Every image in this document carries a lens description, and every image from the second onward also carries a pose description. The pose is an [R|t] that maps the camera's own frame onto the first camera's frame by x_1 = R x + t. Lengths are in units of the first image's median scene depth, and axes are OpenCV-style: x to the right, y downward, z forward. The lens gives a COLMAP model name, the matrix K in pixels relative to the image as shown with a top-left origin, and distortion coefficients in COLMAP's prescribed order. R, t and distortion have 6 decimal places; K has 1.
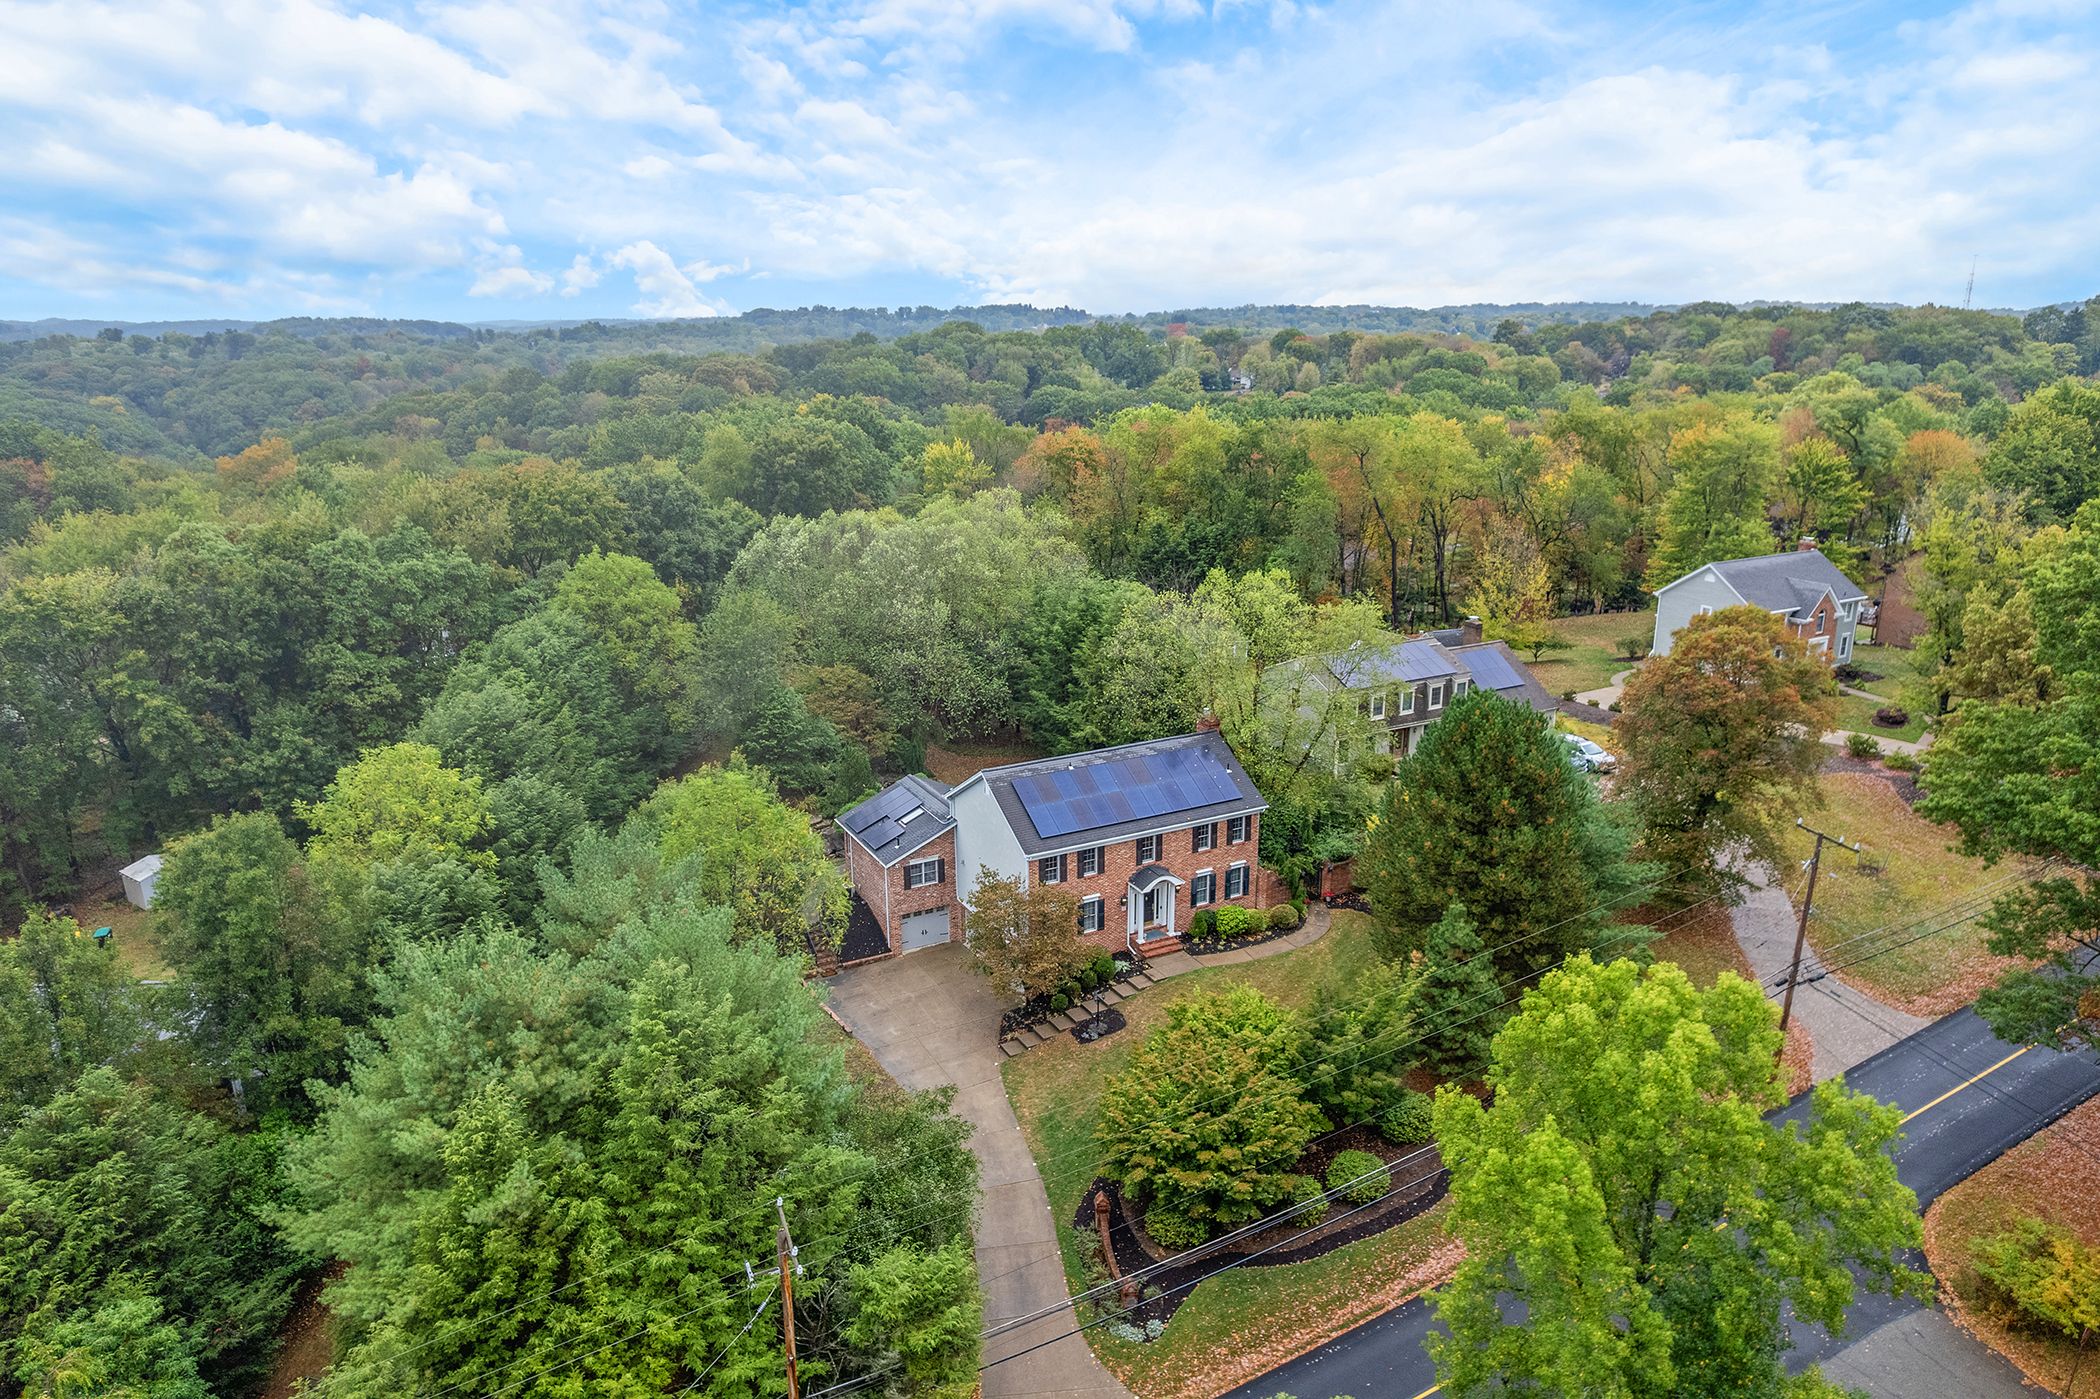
lens RADIAL K [[1367.0, 0, 1053.2], [0, 1367.0, 708.2], [0, 0, 1]] dist [-0.044036, 0.022934]
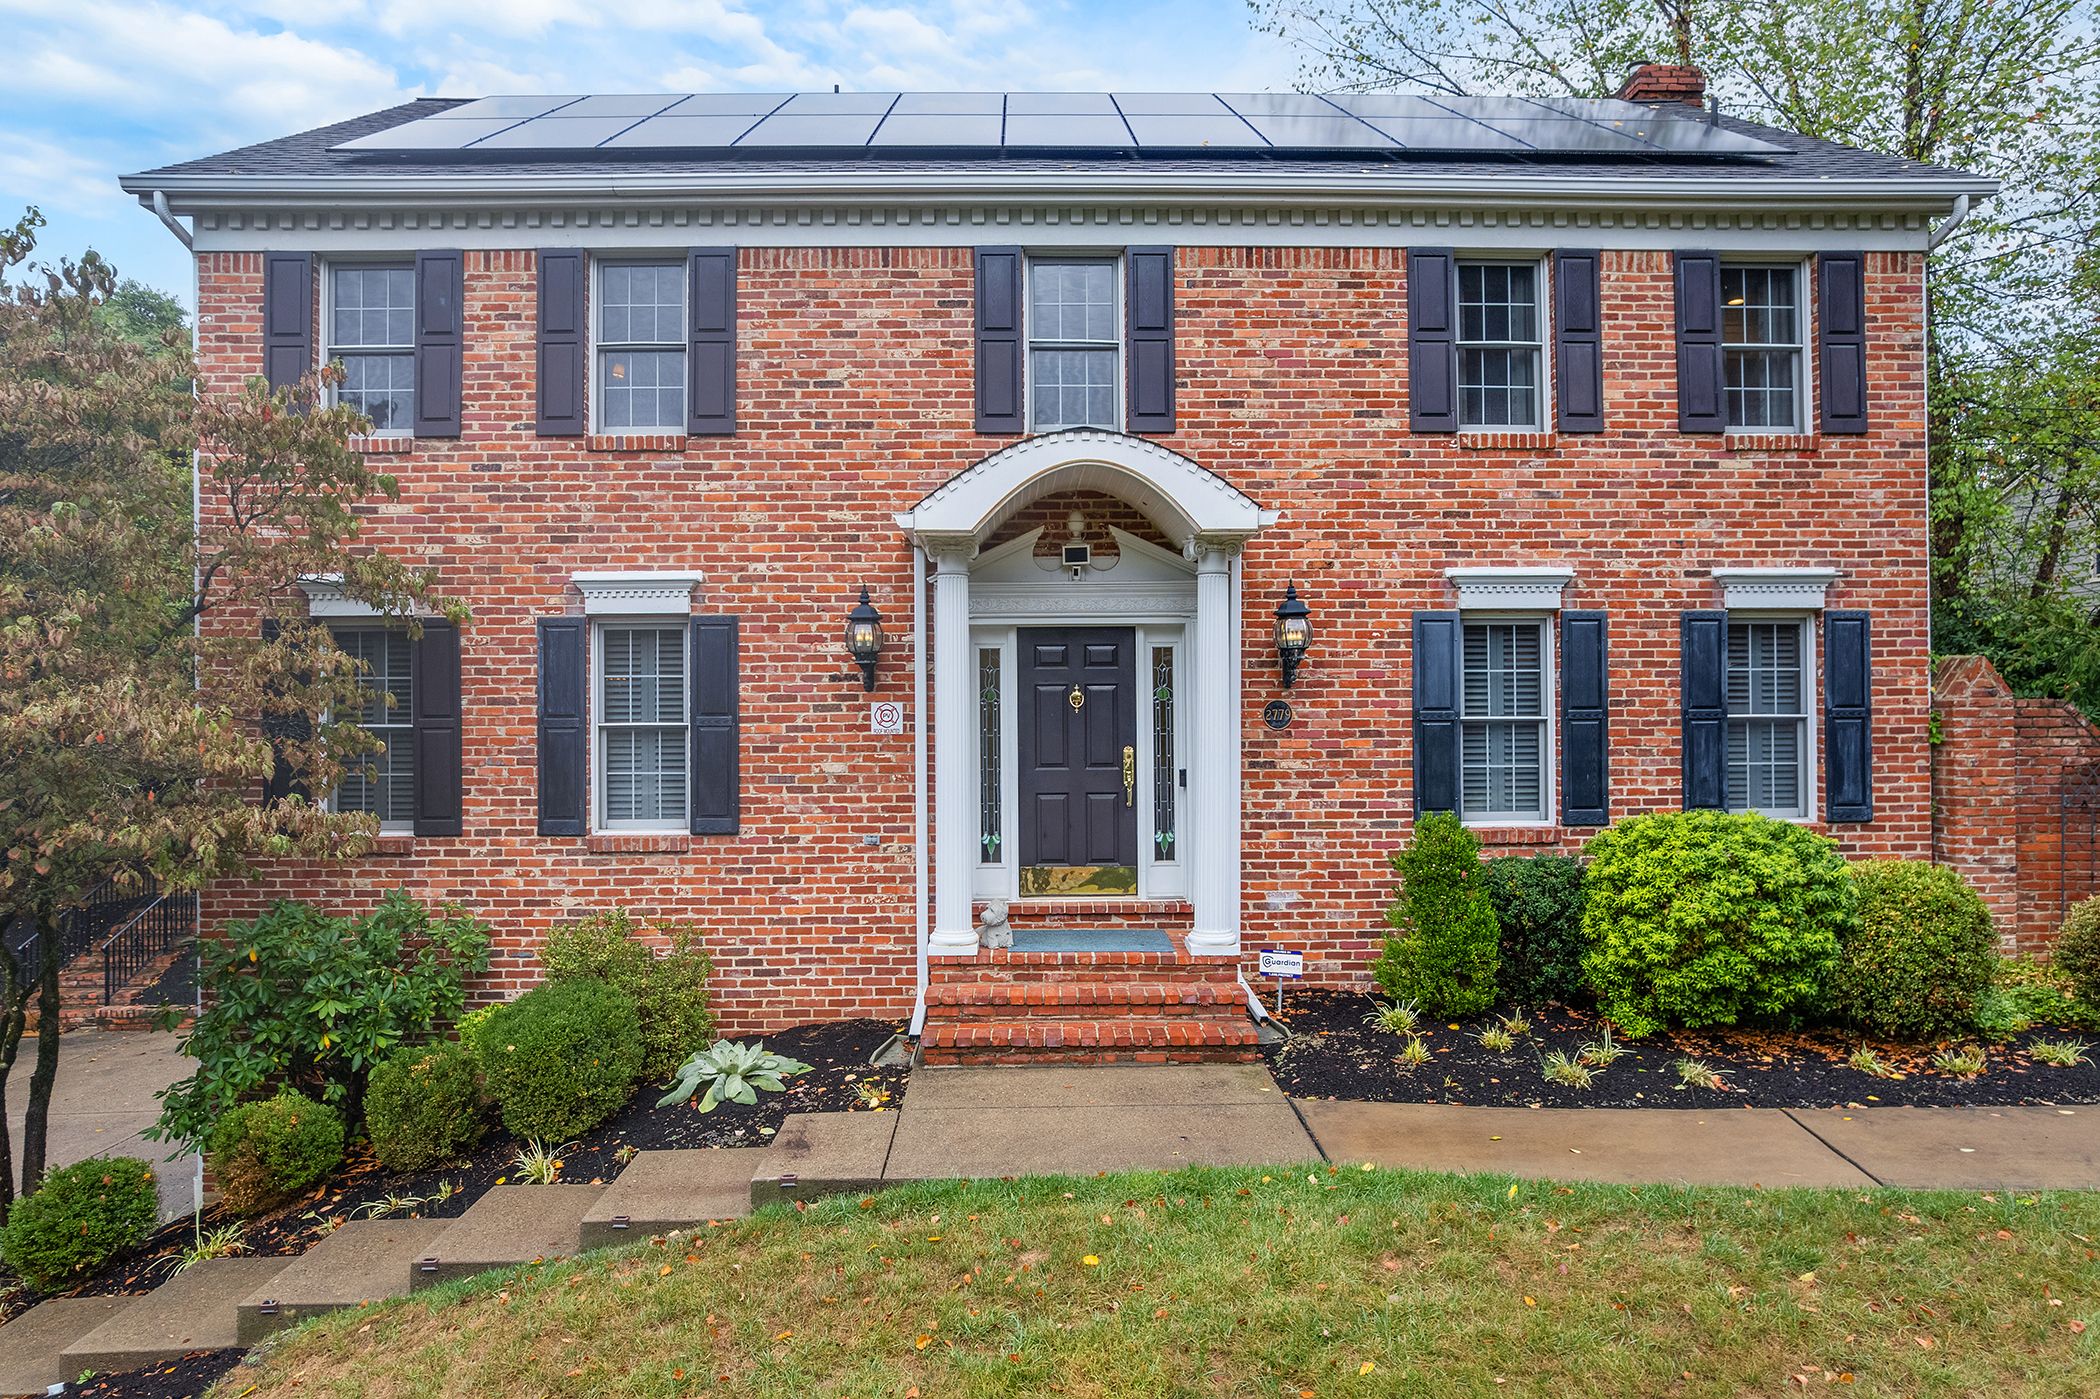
lens RADIAL K [[1367.0, 0, 1060.4], [0, 1367.0, 695.9], [0, 0, 1]] dist [-0.044036, 0.022934]
pose [[0.894166, -0.009328, -0.447639, 0.130537], [-0.120331, 0.957993, -0.260325, 0.172742], [0.431264, 0.286638, 0.855482, 0.836888]]
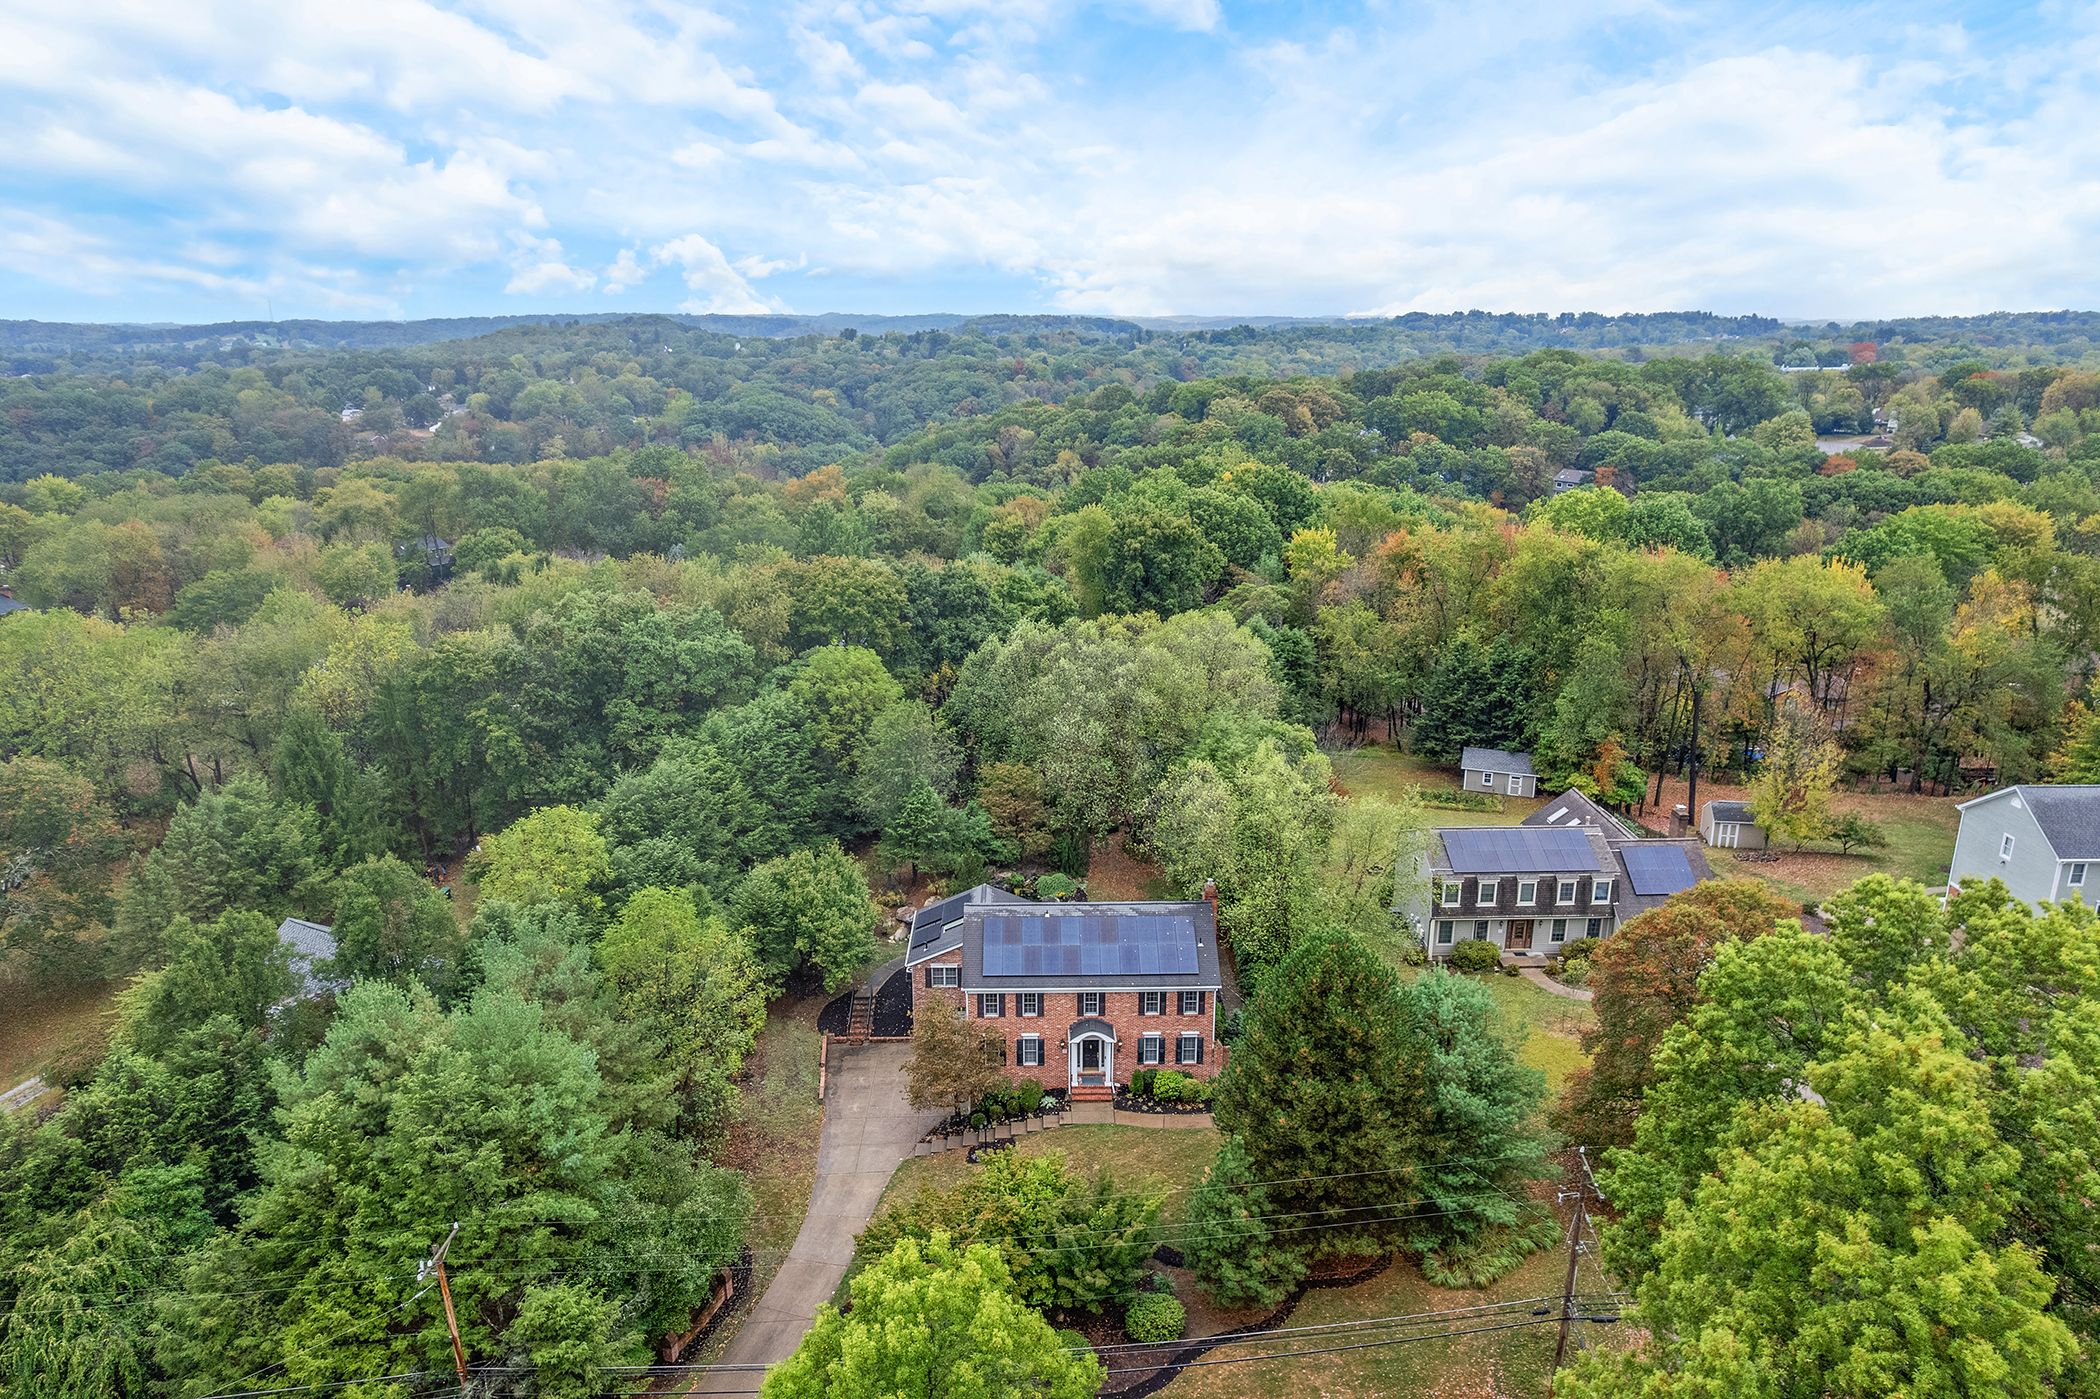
lens RADIAL K [[1367.0, 0, 1050.3], [0, 1367.0, 692.9], [0, 0, 1]] dist [-0.044036, 0.022934]
pose [[0.887991, 0.127501, -0.441831, 0.468816], [-0.129927, 0.991211, 0.024910, -0.158945], [0.441124, 0.035286, 0.896752, -0.004129]]
